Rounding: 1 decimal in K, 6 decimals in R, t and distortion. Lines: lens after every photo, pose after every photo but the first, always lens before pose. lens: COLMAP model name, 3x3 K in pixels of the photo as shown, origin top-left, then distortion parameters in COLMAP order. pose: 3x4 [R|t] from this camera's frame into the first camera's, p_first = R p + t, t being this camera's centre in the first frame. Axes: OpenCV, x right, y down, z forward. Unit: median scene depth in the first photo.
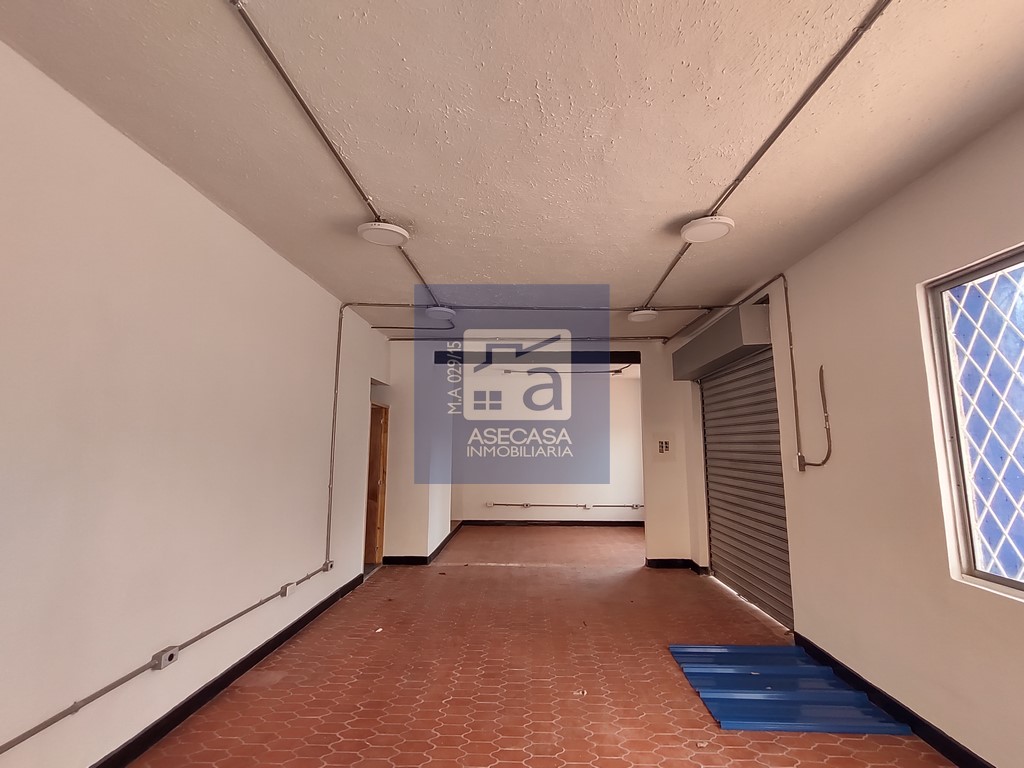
lens RADIAL K [[453.5, 0, 519.5], [0, 453.5, 387.3], [0, 0, 1]] dist [0.000945, -0.000028]
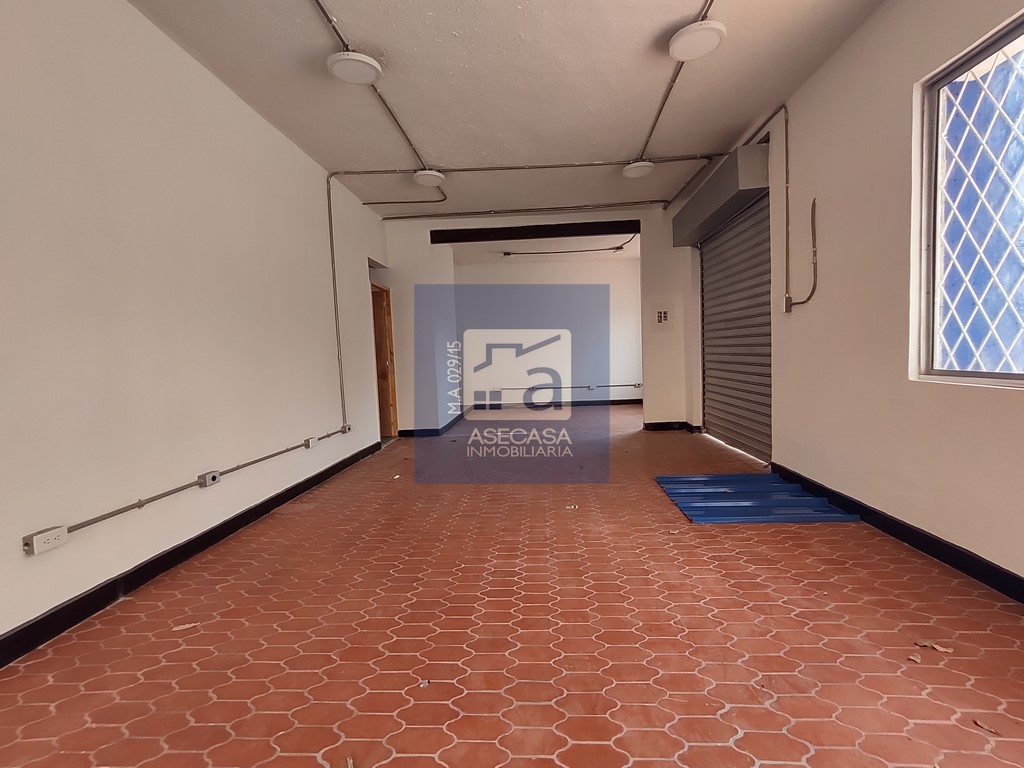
lens RADIAL K [[453.5, 0, 519.5], [0, 453.5, 387.3], [0, 0, 1]] dist [0.000945, -0.000028]
pose [[0.998743, -0.040926, -0.028931, 0.038219], [0.045865, 0.979064, 0.198318, 0.119742], [0.020209, -0.199396, 0.979711, -0.051033]]
